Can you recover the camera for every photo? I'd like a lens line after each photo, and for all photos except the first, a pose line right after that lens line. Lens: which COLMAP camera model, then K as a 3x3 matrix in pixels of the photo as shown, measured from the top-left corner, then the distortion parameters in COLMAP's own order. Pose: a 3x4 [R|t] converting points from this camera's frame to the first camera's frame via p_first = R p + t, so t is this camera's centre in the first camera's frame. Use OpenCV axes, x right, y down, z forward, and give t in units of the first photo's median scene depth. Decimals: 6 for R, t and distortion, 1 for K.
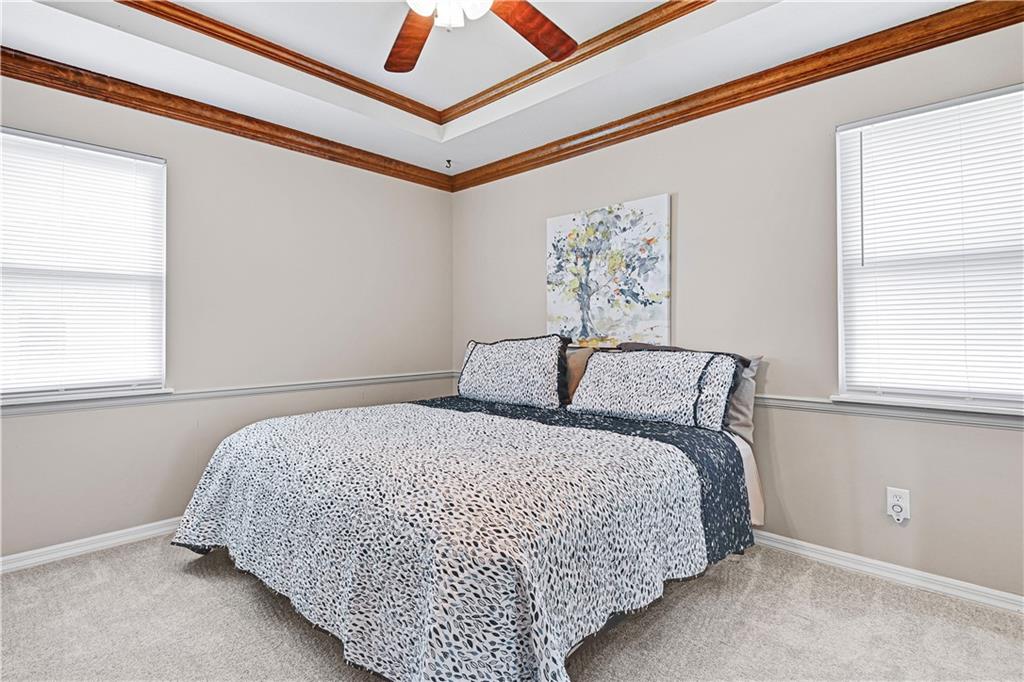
lens RADIAL K [[485.2, 0, 512.0], [0, 485.2, 341.0], [0, 0, 1]] dist [0.000718, -0.000473]
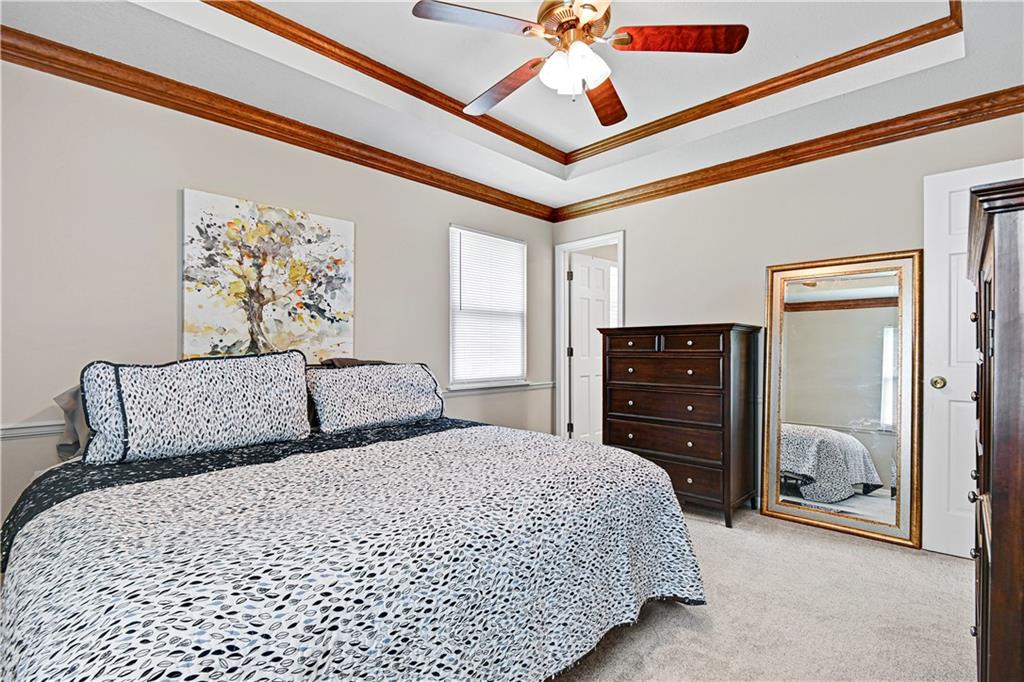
lens RADIAL K [[465.0, 0, 508.2], [0, 465.0, 357.1], [0, 0, 1]] dist [-0.001662, -0.000493]
pose [[0.014062, -0.013163, 0.999814, -0.685867], [0.019734, 0.999722, 0.012885, -0.004737], [-0.999706, 0.019549, 0.014318, 0.597458]]
